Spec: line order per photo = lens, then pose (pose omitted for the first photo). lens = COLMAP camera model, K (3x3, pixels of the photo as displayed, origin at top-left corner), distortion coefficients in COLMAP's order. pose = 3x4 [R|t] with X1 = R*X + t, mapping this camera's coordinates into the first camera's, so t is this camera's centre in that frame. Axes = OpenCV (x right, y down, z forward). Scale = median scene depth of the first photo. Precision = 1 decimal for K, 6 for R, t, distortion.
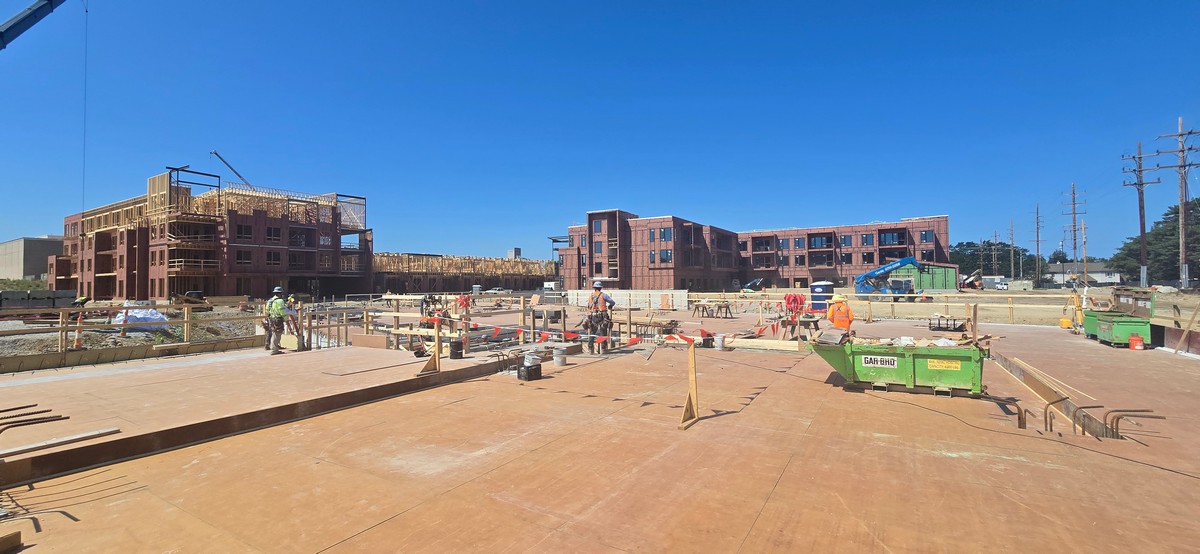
lens RADIAL K [[491.0, 0, 600.3], [0, 491.0, 268.9], [0, 0, 1]] dist [-0.002377, -0.000016]
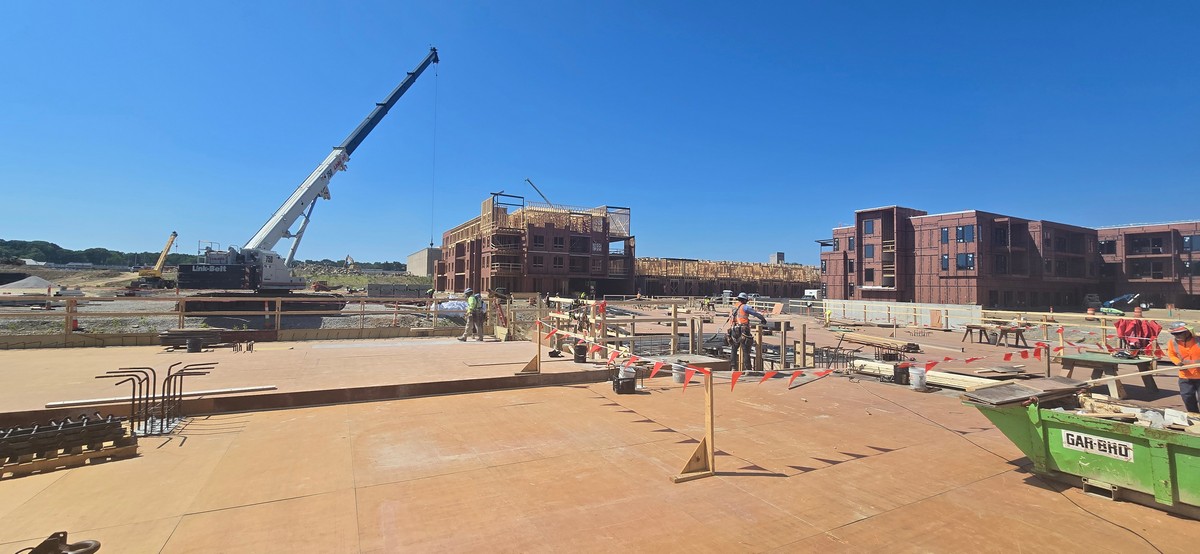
lens RADIAL K [[490.2, 0, 597.9], [0, 490.2, 264.8], [0, 0, 1]] dist [-0.001156, 0.000167]
pose [[0.857121, 0.005843, -0.515082, 0.032268], [-0.015049, 0.999793, -0.013701, -0.000878], [0.514895, 0.019494, 0.857031, 0.016928]]
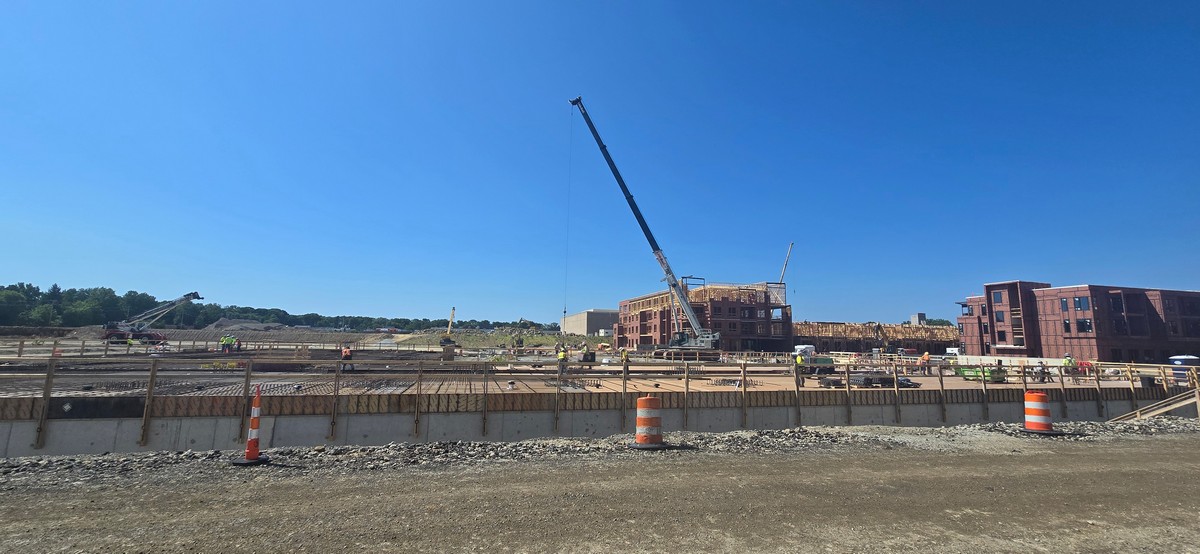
lens RADIAL K [[490.2, 0, 597.9], [0, 490.2, 264.8], [0, 0, 1]] dist [-0.001156, 0.000167]
pose [[0.718487, -0.082972, -0.690573, 0.119495], [-0.006616, 0.991999, -0.126072, -0.016021], [0.695508, 0.095150, 0.712190, -0.406176]]
